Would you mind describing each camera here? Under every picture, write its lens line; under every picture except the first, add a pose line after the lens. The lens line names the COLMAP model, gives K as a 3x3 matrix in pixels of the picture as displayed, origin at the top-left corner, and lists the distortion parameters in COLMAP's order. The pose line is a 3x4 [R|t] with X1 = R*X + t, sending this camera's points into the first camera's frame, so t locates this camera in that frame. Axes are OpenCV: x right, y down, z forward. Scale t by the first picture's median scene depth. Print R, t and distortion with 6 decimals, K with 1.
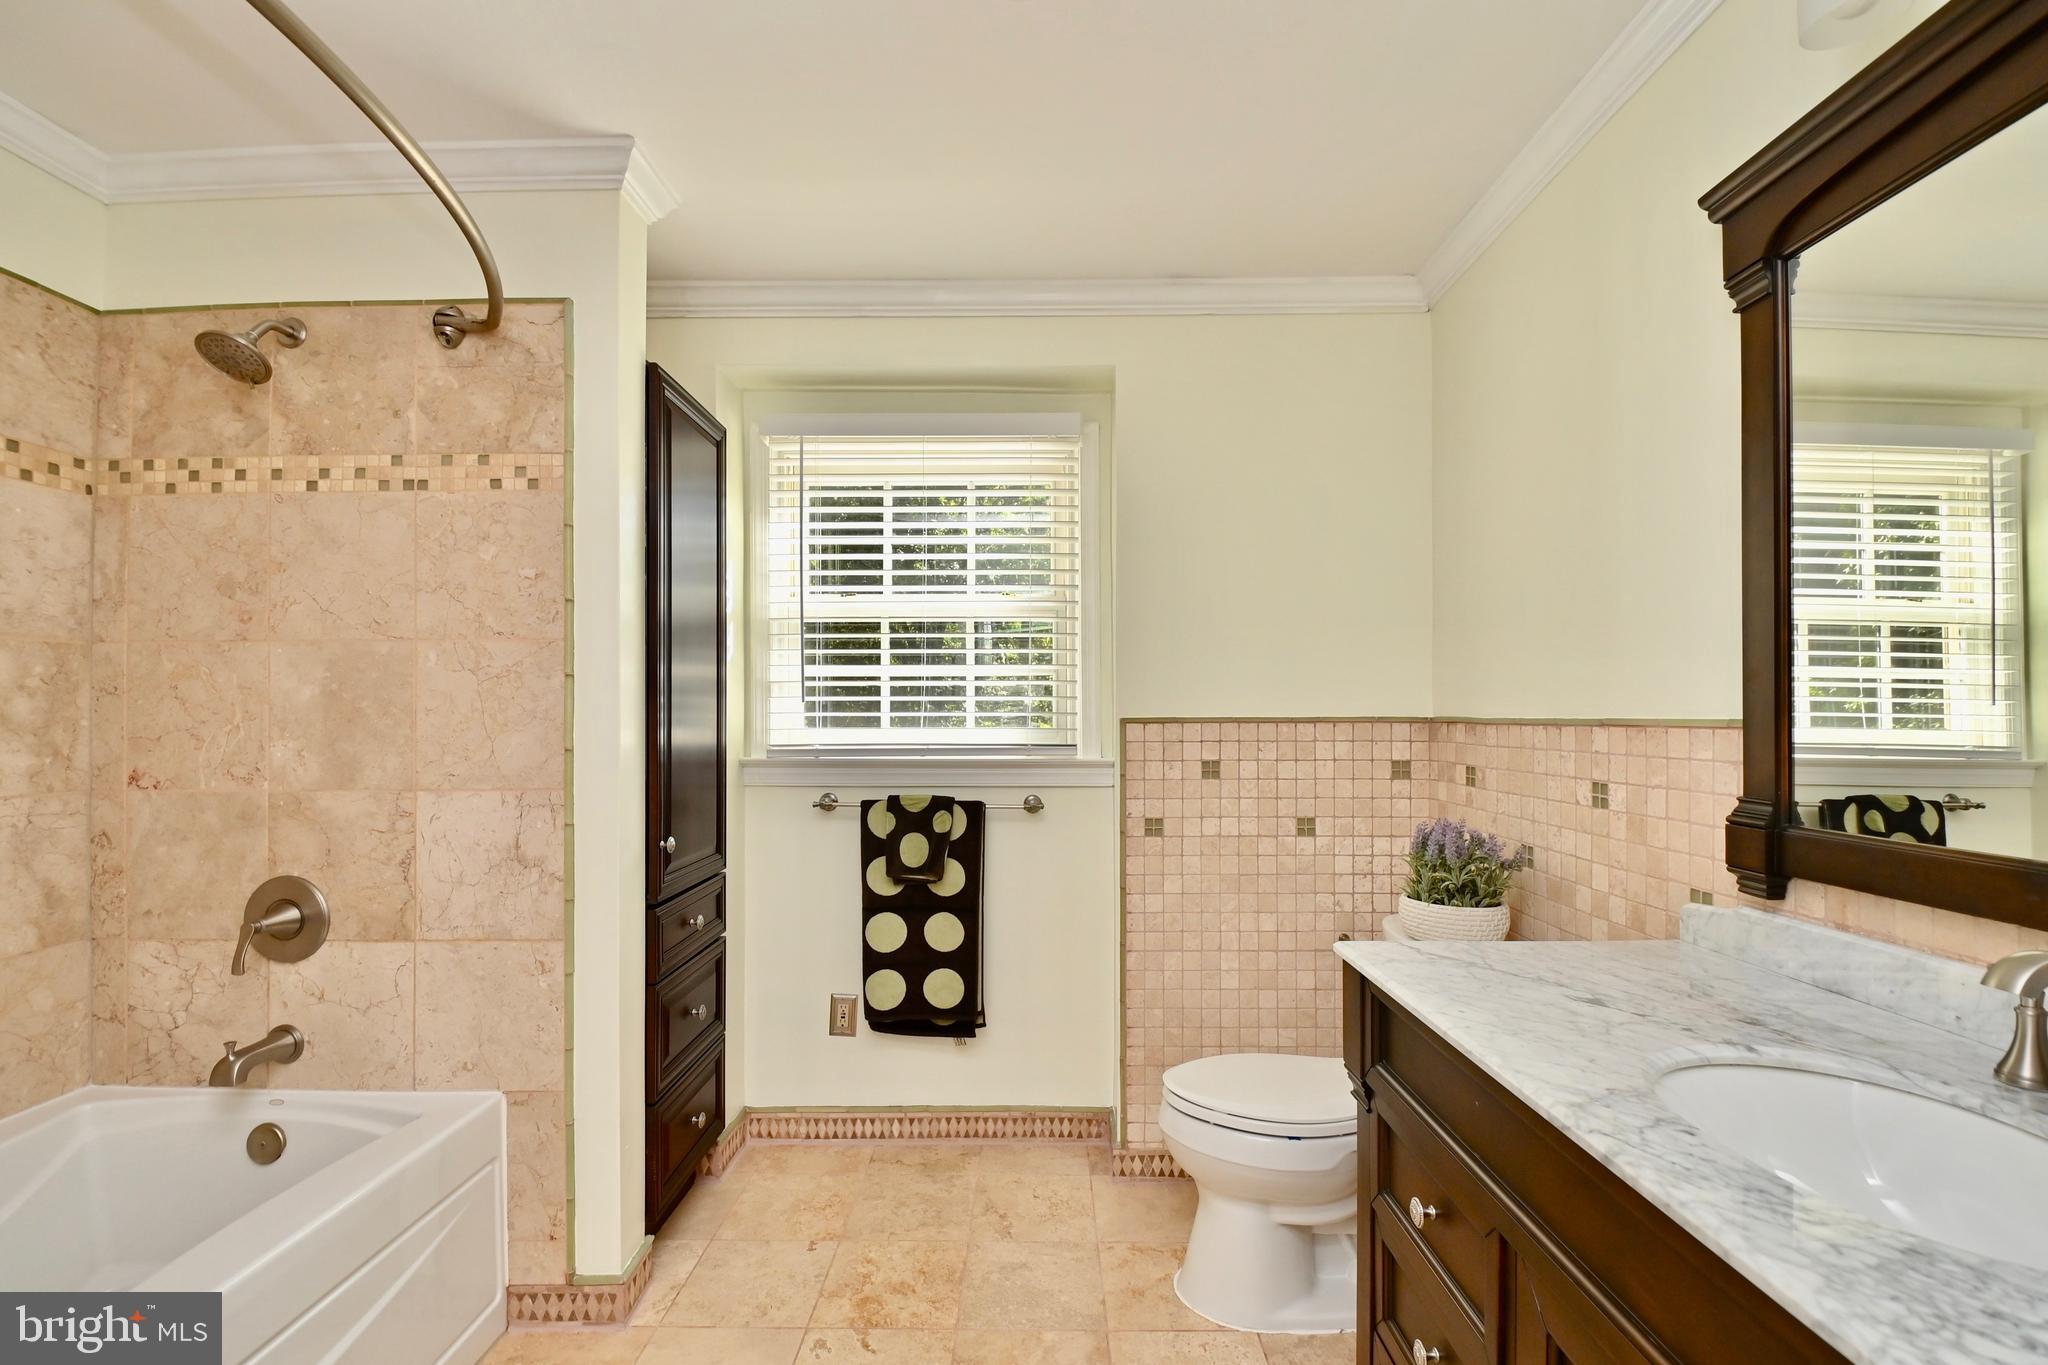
lens RADIAL K [[901.9, 0, 1043.8], [0, 901.9, 708.3], [0, 0, 1]] dist [0.012179, -0.019338]
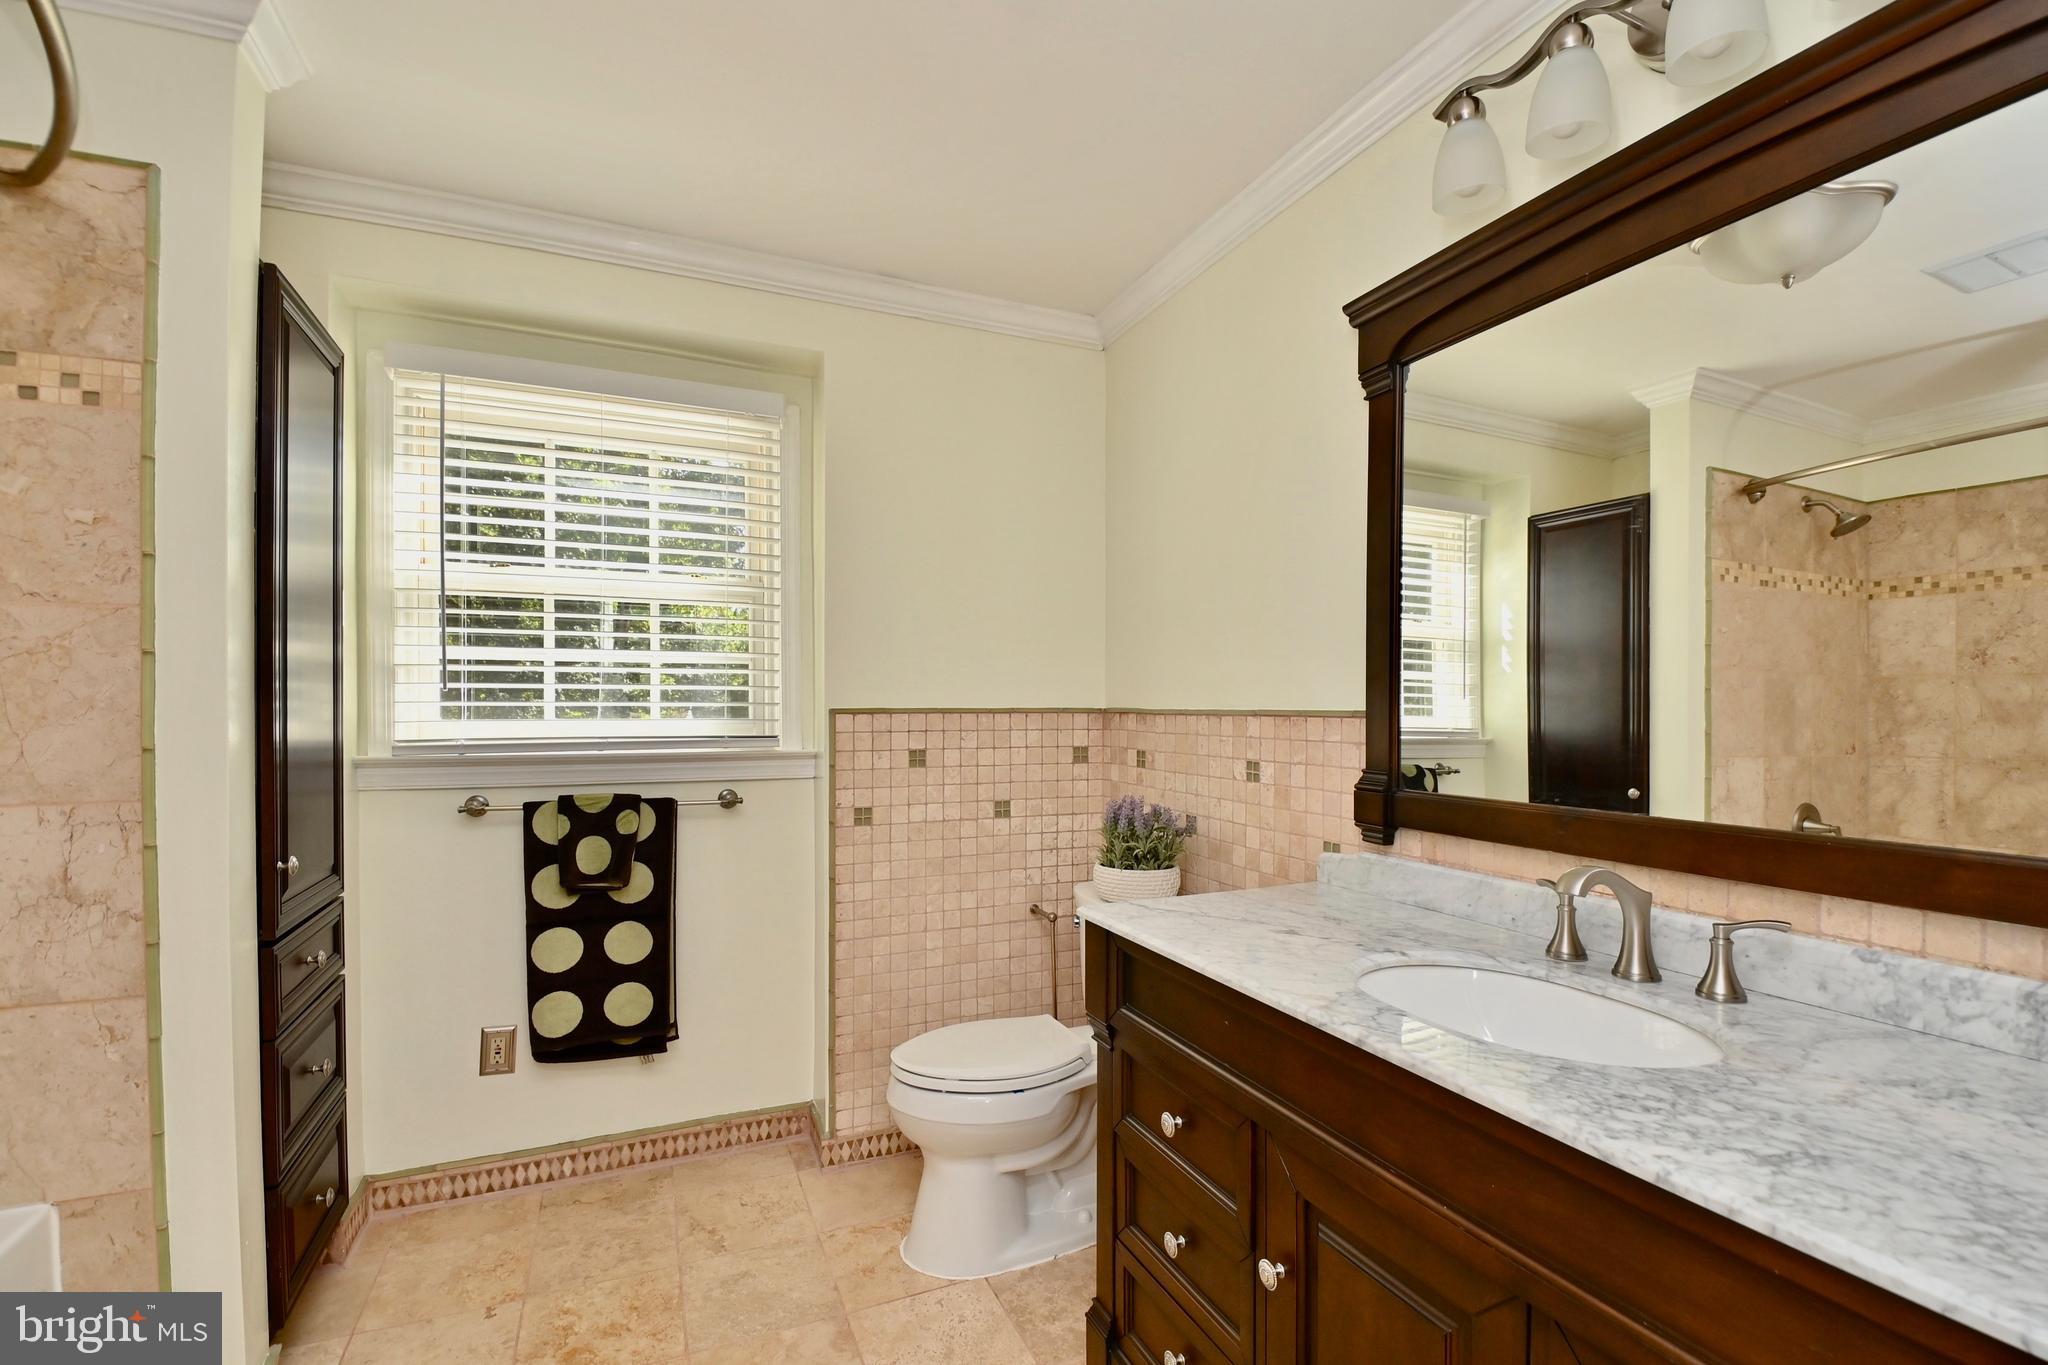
lens RADIAL K [[901.9, 0, 1044.3], [0, 901.9, 708.4], [0, 0, 1]] dist [0.012179, -0.019338]
pose [[0.910794, 0.001036, 0.412859, -0.134583], [-0.005611, 0.999936, 0.009870, -0.000823], [-0.412823, -0.011306, 0.910741, -0.006517]]
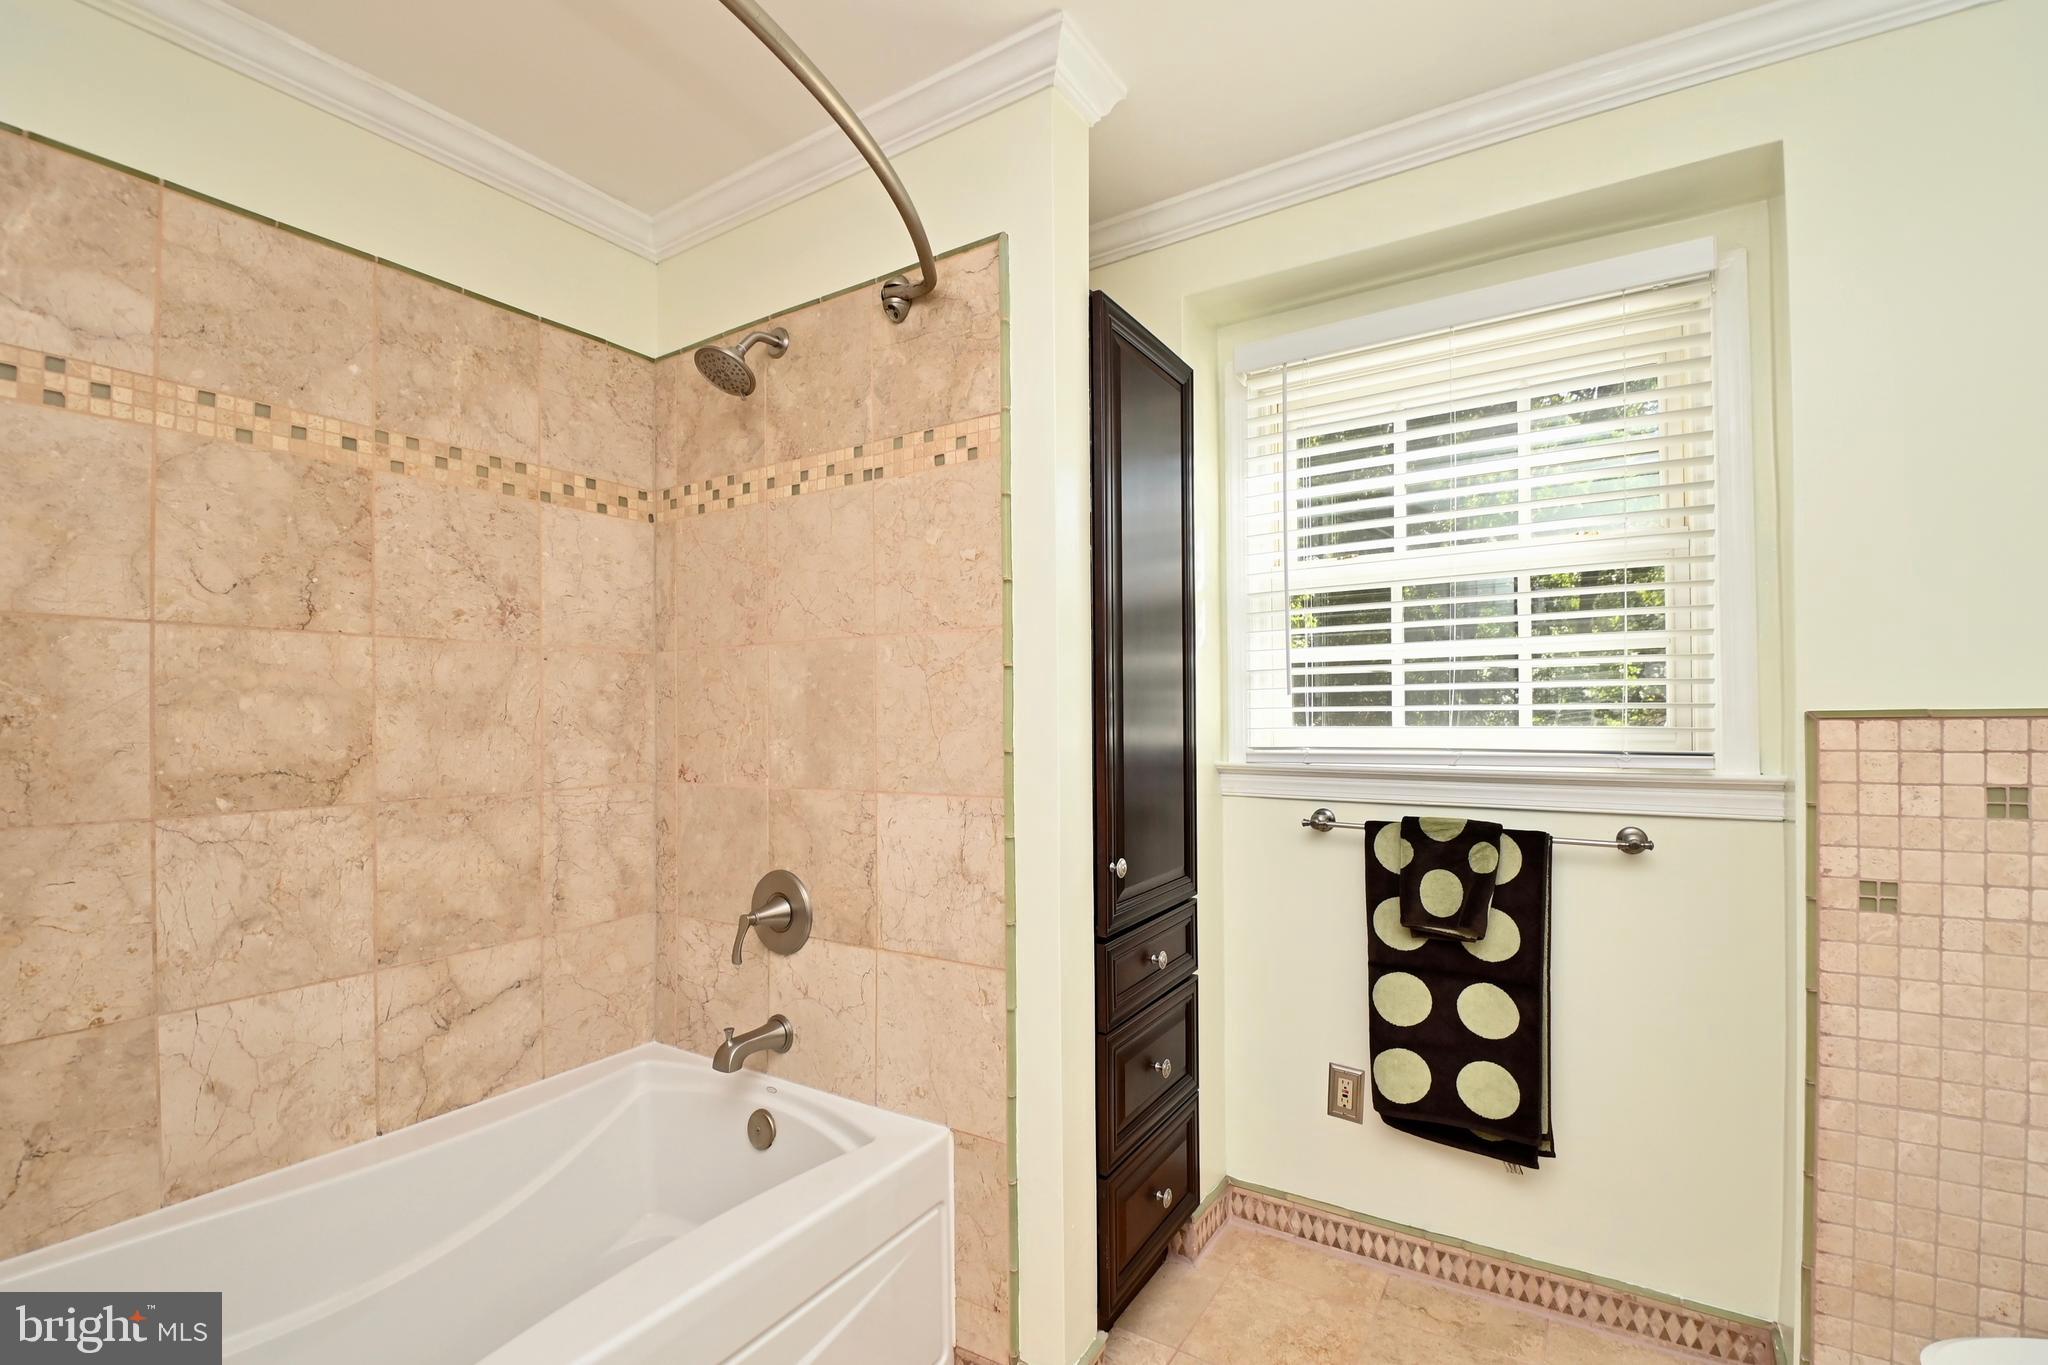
lens RADIAL K [[901.9, 0, 1039.6], [0, 901.9, 713.0], [0, 0, 1]] dist [0.012179, -0.019338]
pose [[0.845377, -0.006933, -0.534126, -0.032790], [0.011499, 0.999920, 0.005221, 0.003396], [0.534047, -0.010556, 0.845389, 0.259607]]
